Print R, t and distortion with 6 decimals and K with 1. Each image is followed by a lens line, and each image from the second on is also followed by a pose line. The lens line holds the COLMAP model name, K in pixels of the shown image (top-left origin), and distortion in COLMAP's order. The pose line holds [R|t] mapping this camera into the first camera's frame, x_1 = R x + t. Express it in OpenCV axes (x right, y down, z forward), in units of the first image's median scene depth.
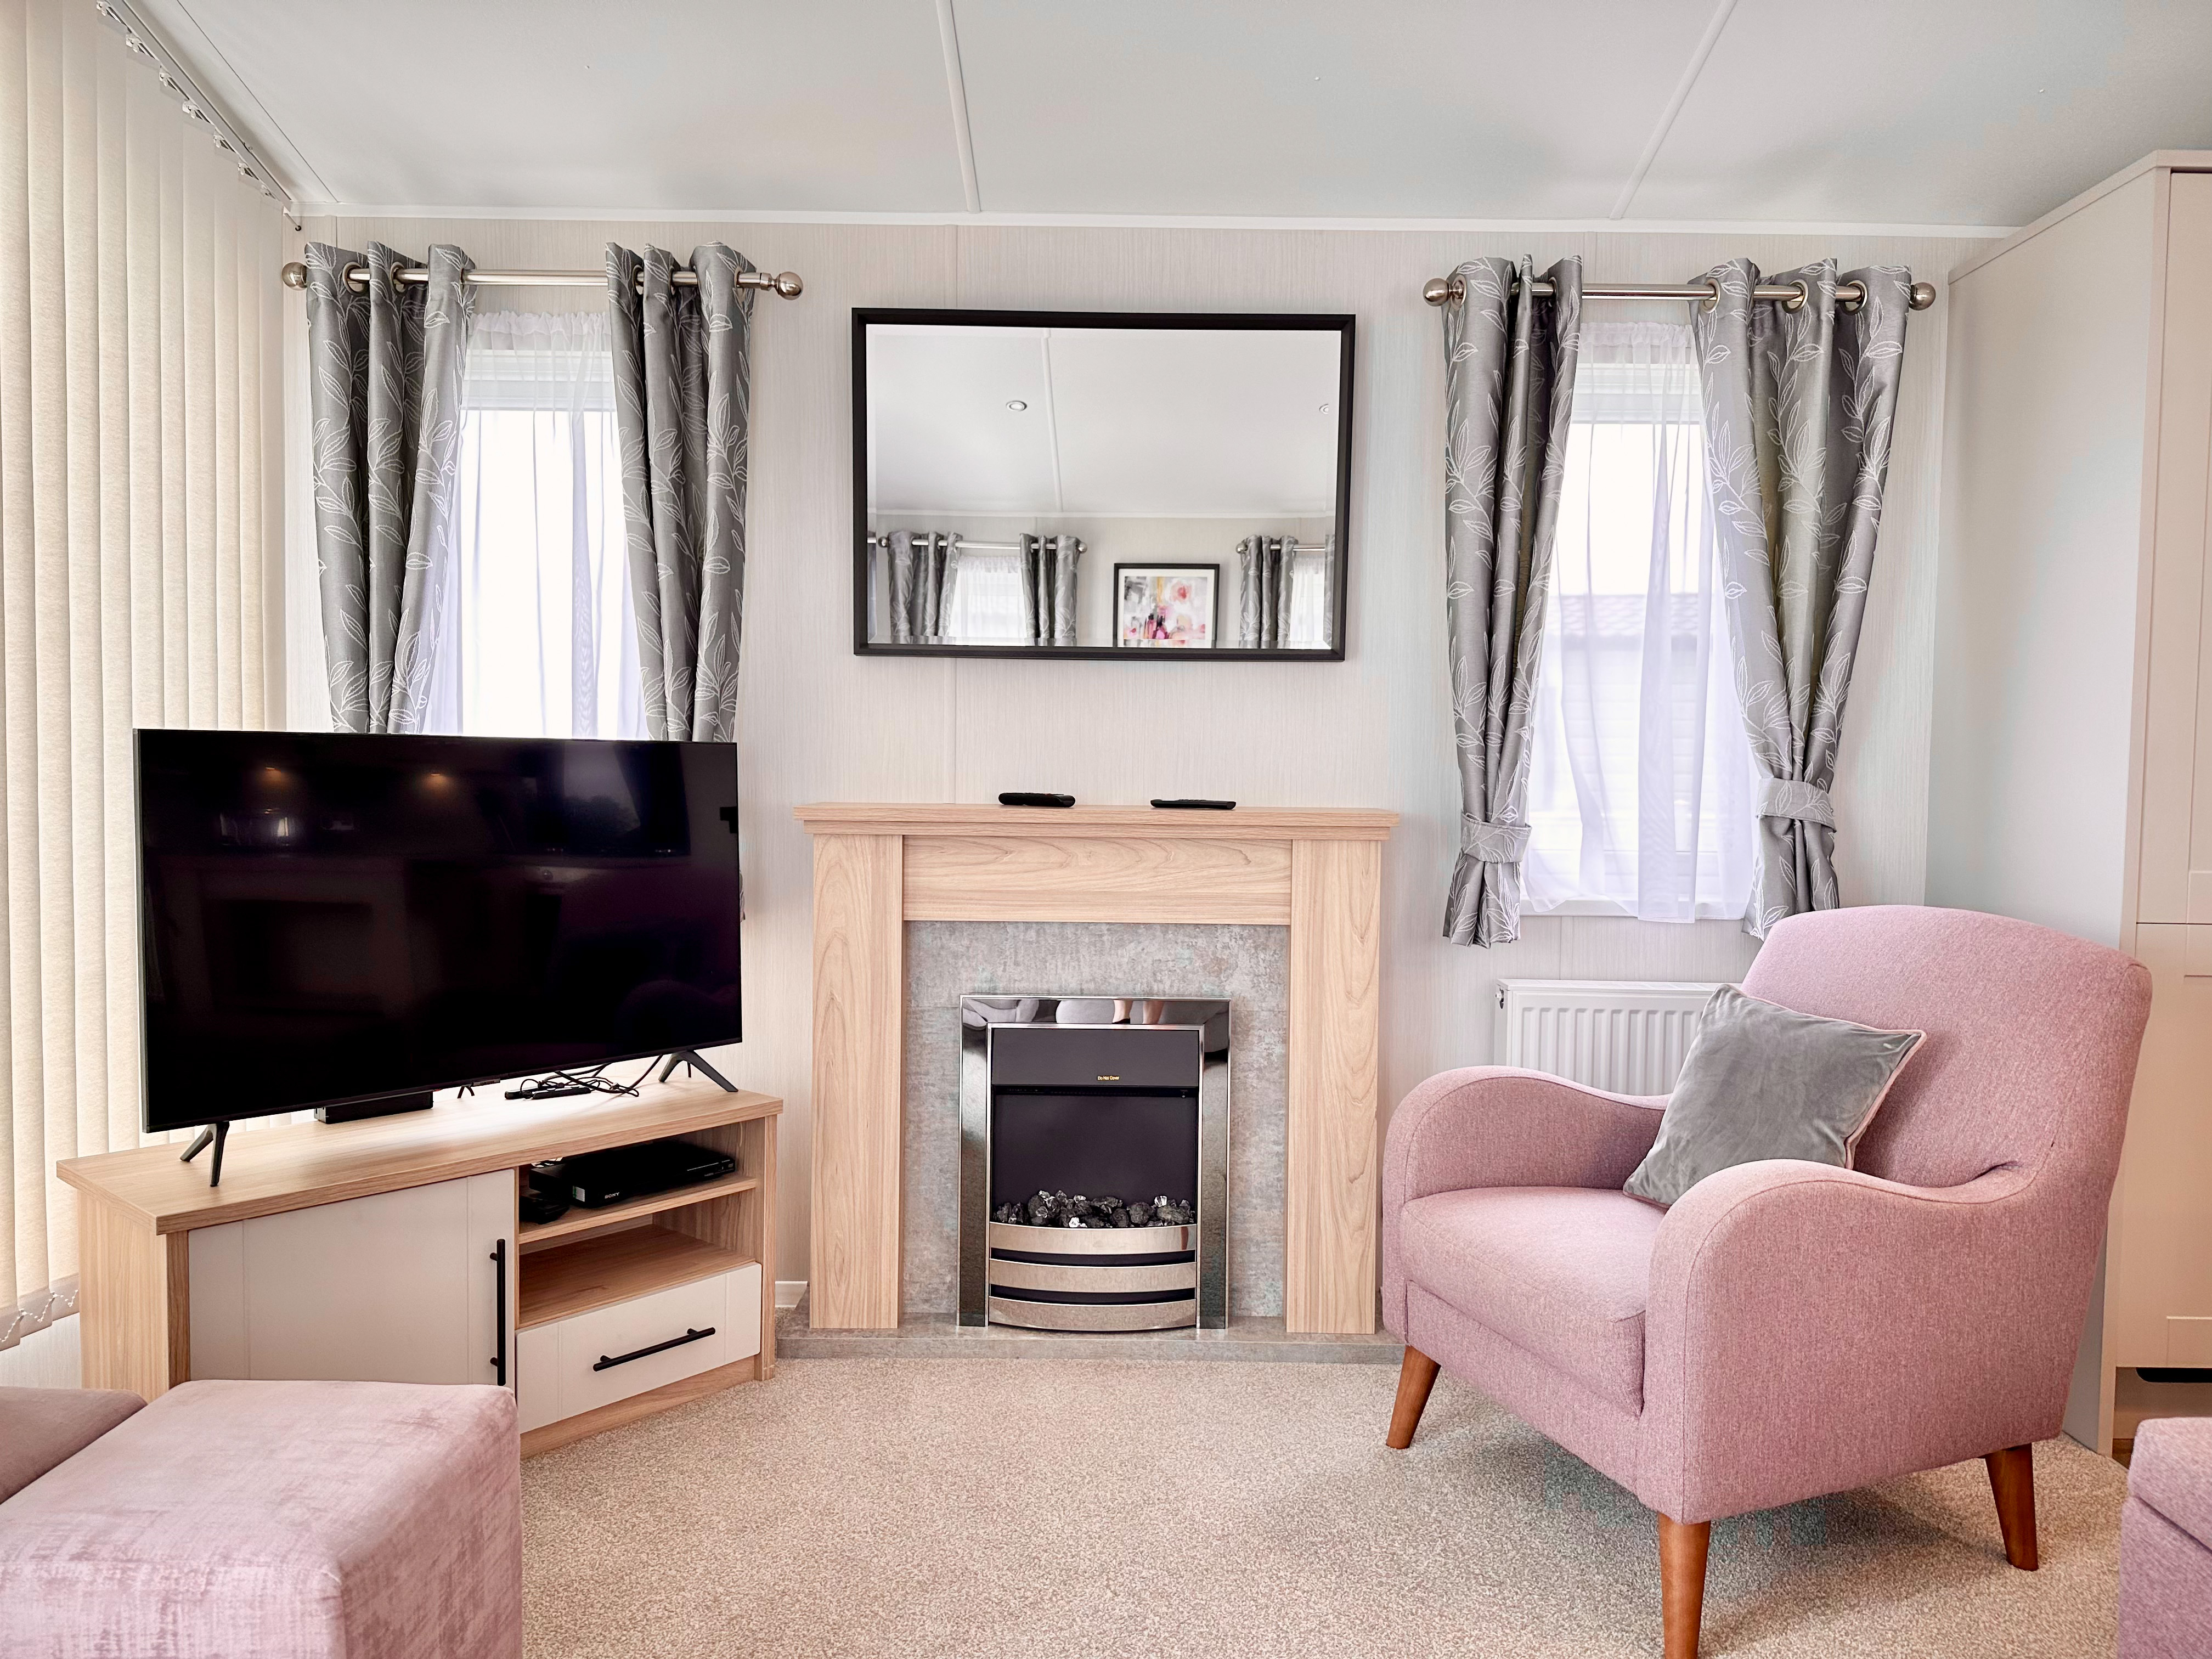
lens RADIAL K [[1556.1, 0, 1106.0], [0, 1556.1, 829.5], [0, 0, 1]] dist [0.042824, -0.057582]
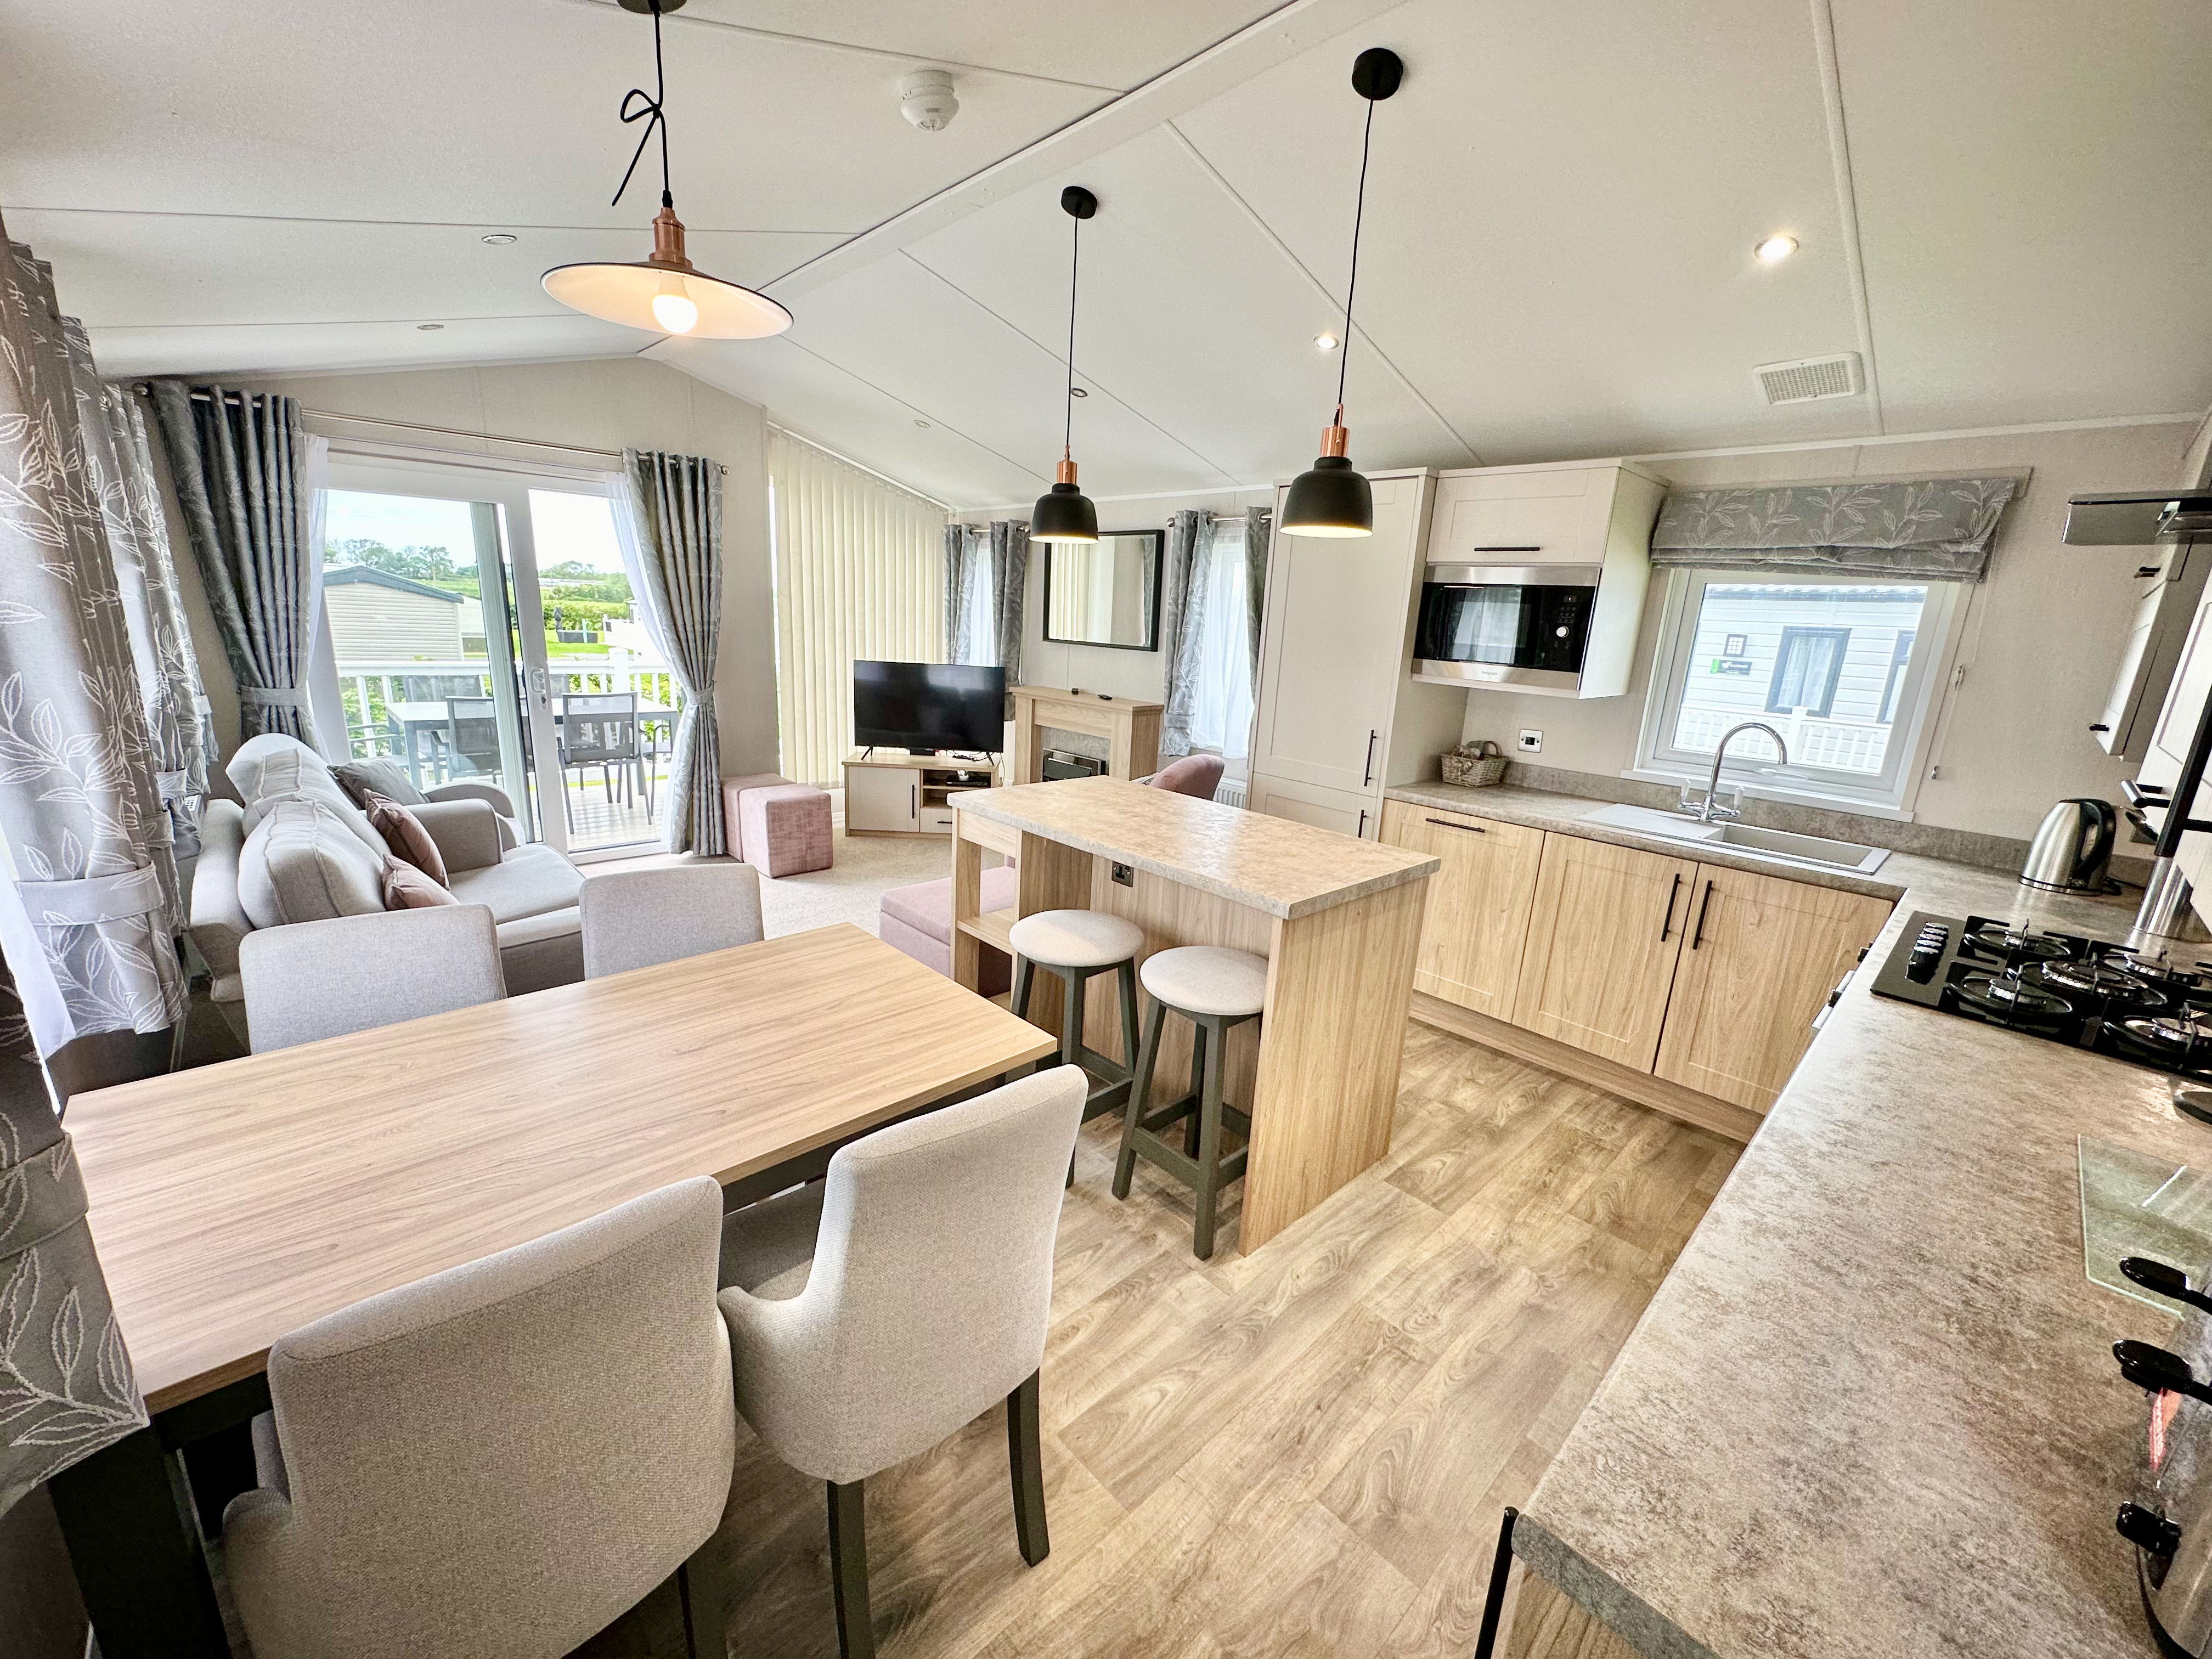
lens RADIAL K [[883.0, 0, 1097.4], [0, 883.0, 826.5], [0, 0, 1]] dist [-0.000823, -0.000148]
pose [[0.678274, 0.195800, -0.708242, 1.365423], [-0.073809, 0.977124, 0.199449, -0.116114], [0.731093, -0.083007, 0.677210, -0.221680]]
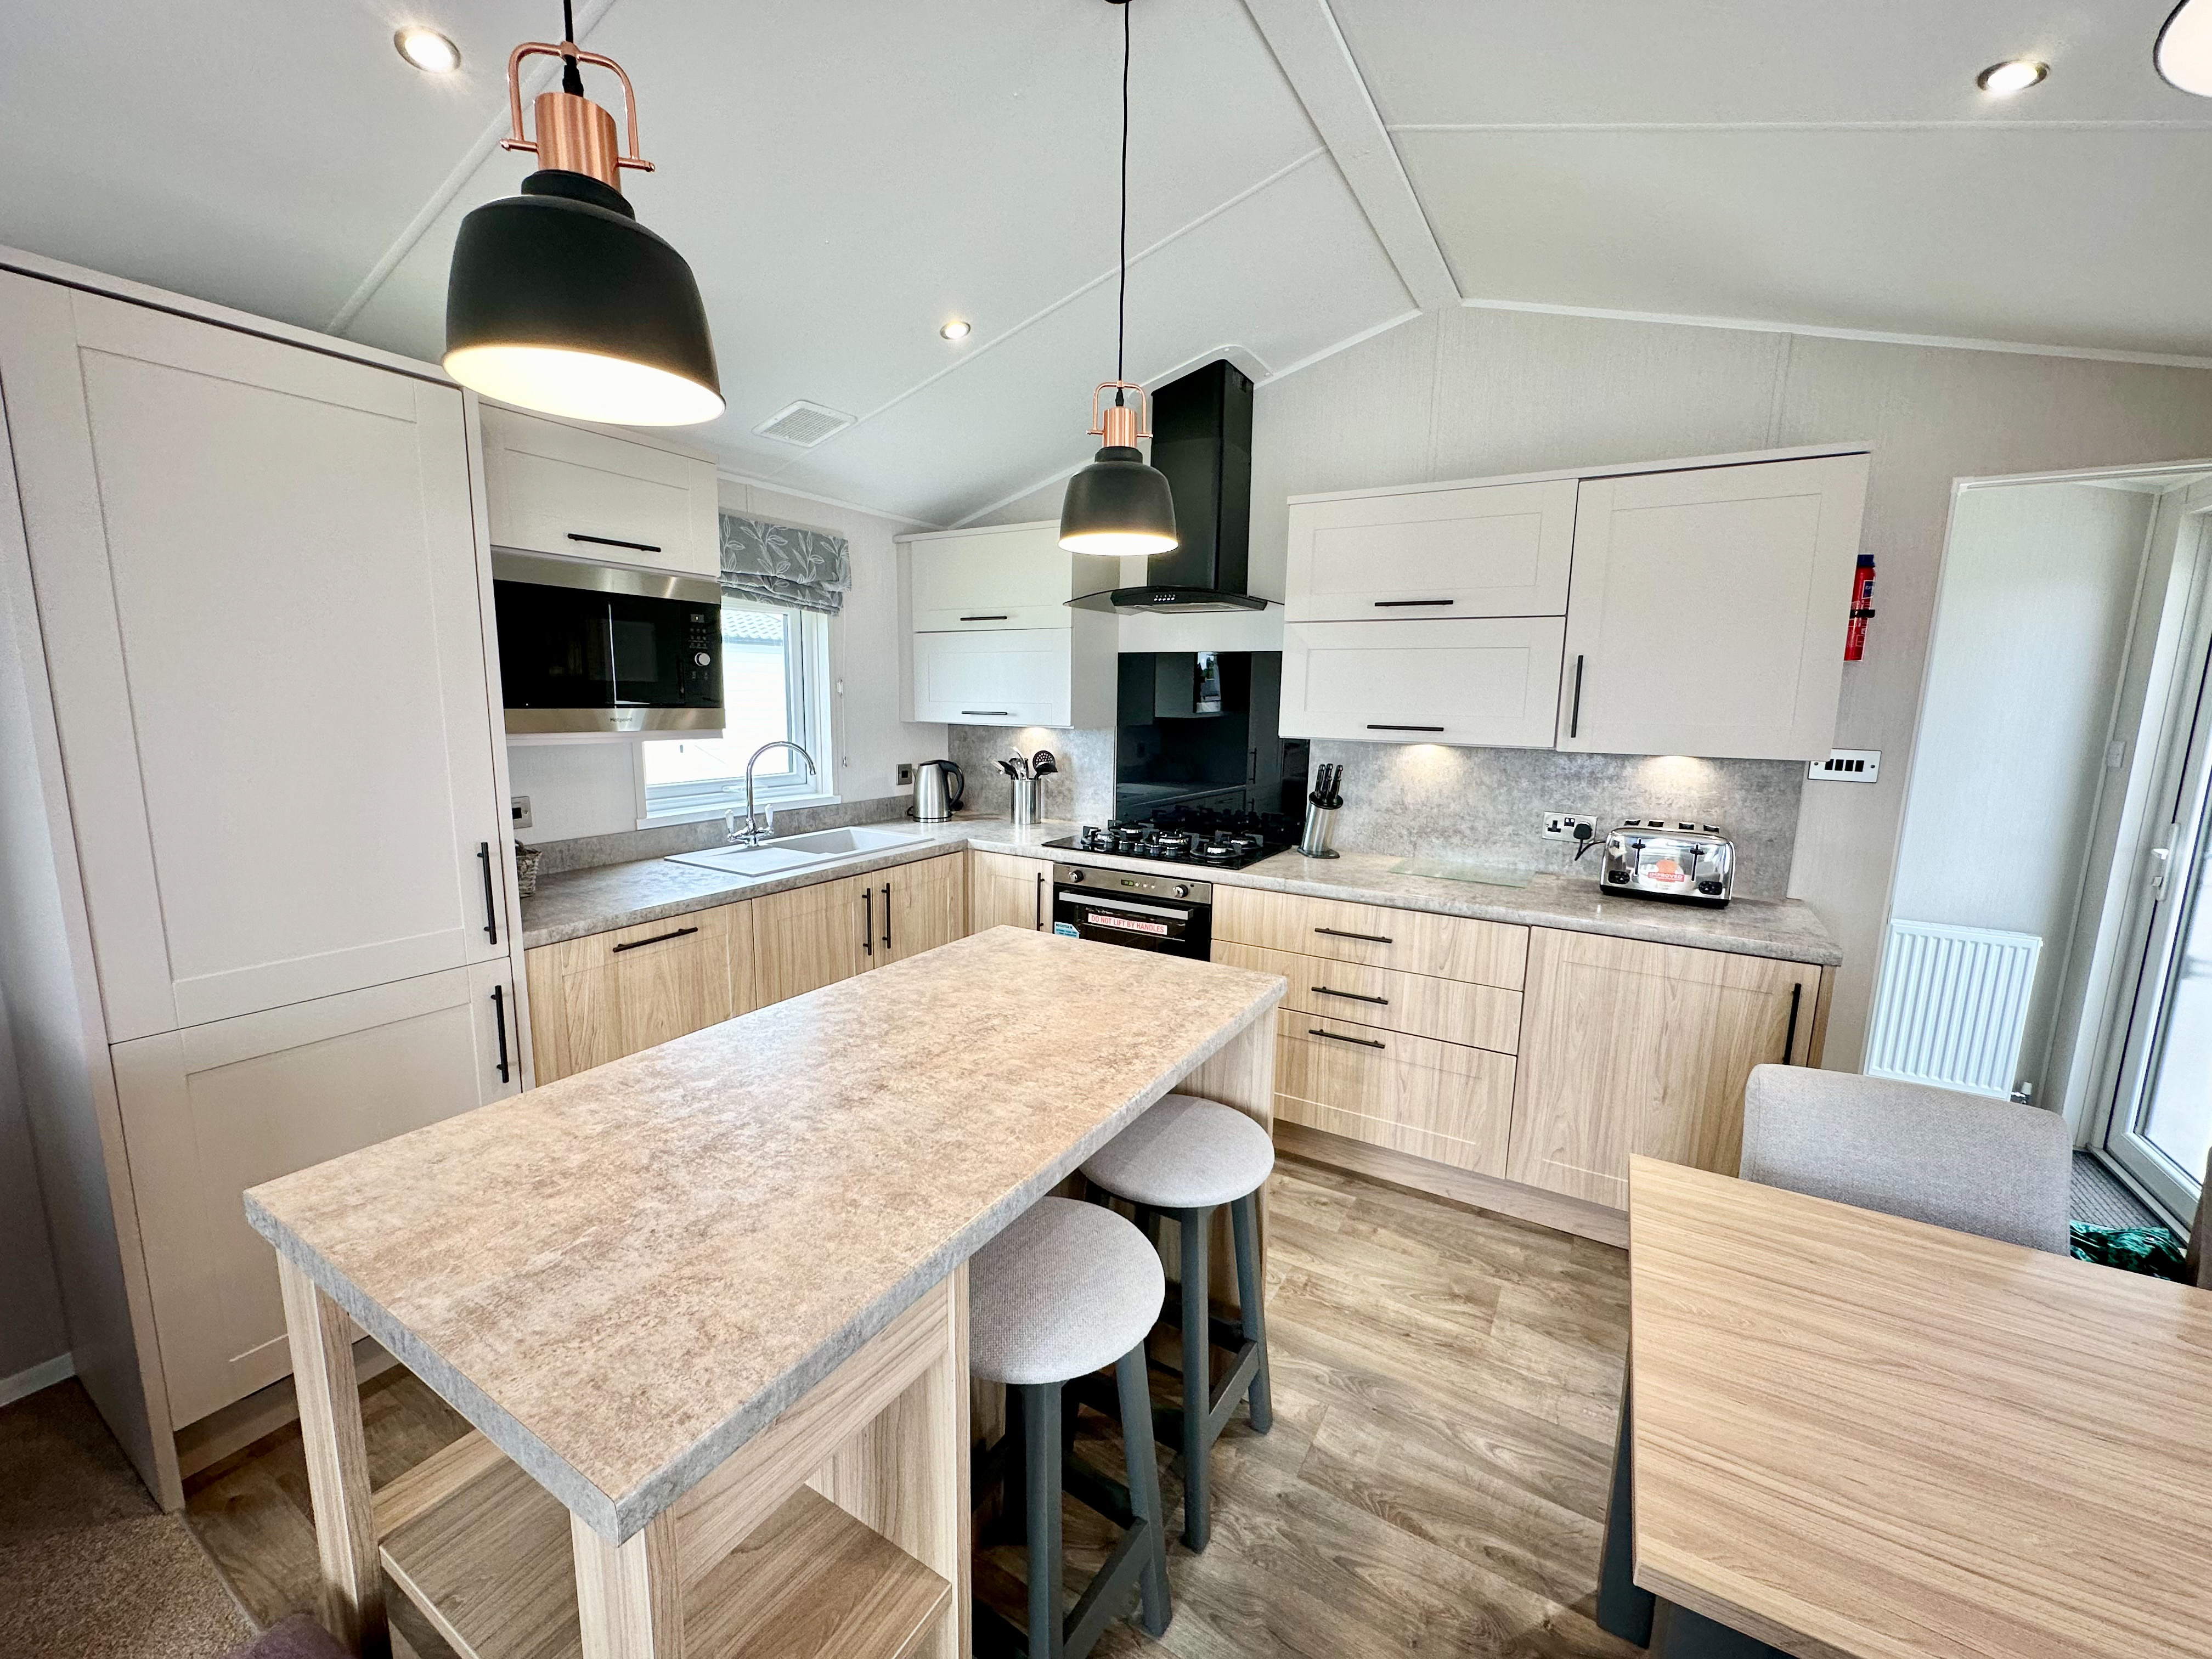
lens RADIAL K [[878.5, 0, 1117.9], [0, 878.5, 825.6], [0, 0, 1]] dist [-0.000928, -0.000194]
pose [[0.509818, -0.132504, 0.850017, 0.462067], [0.023317, 0.989833, 0.140314, -0.125067], [-0.859966, -0.051714, 0.507724, 0.127489]]
